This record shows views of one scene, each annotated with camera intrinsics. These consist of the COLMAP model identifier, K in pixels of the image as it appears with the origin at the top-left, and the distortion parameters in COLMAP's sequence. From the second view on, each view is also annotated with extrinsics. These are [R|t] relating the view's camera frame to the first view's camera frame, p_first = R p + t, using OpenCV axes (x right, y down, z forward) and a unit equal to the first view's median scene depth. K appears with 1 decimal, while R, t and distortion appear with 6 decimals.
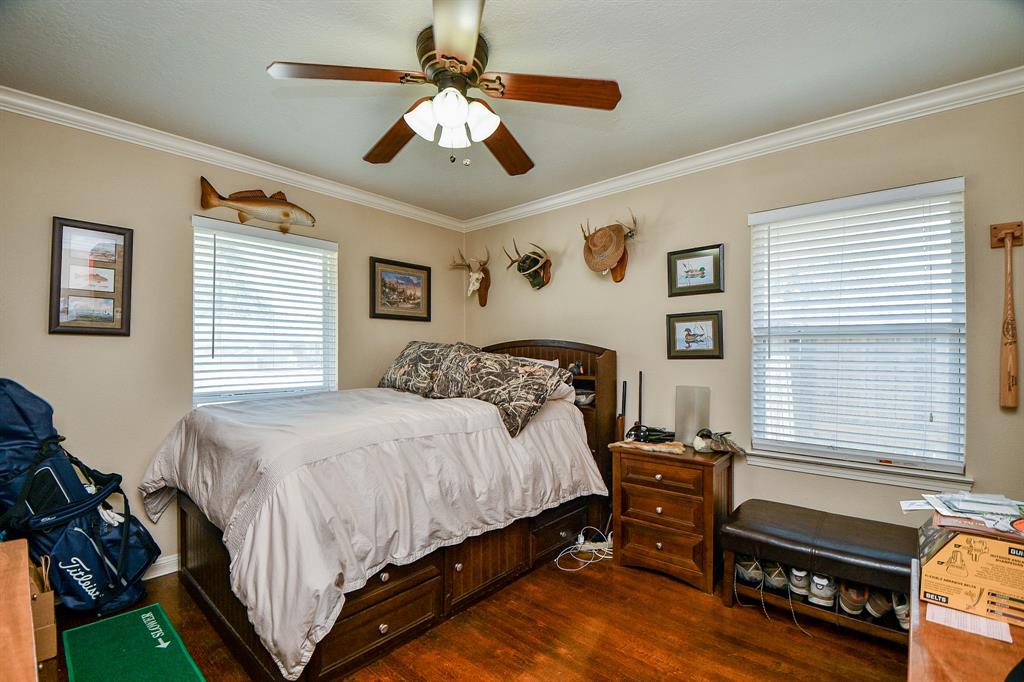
lens RADIAL K [[454.4, 0, 512.9], [0, 454.4, 346.3], [0, 0, 1]] dist [0.005720, -0.010599]
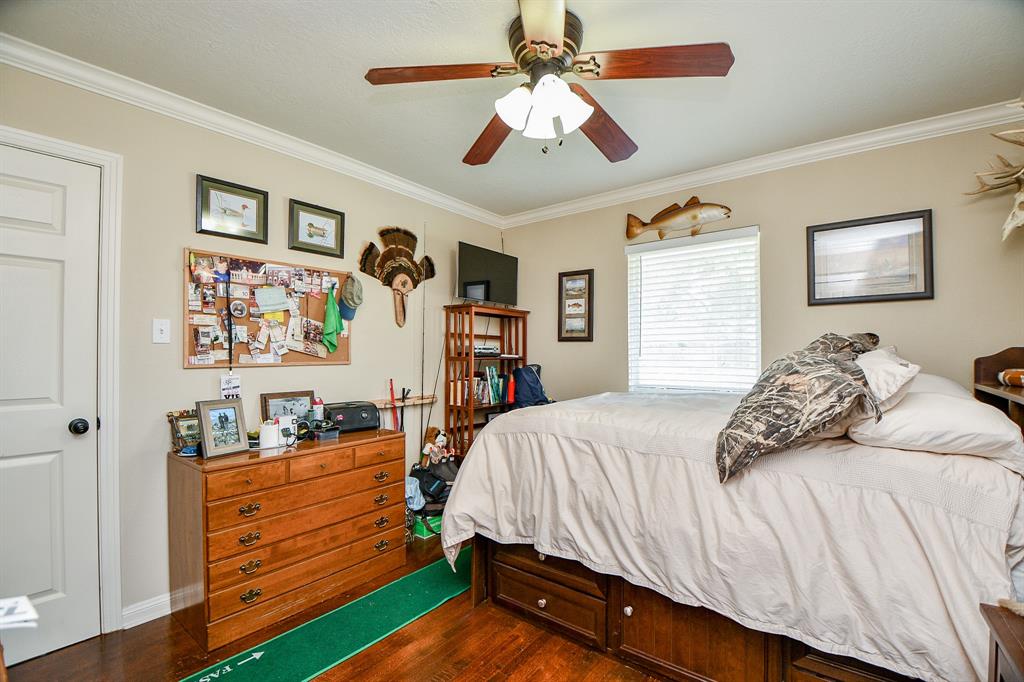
lens RADIAL K [[454.4, 0, 512.5], [0, 454.4, 344.8], [0, 0, 1]] dist [0.005720, -0.010599]
pose [[0.061580, -0.019595, -0.997910, 0.617856], [0.020550, 0.999620, -0.018360, 0.009621], [0.997891, -0.019376, 0.061959, 0.654259]]
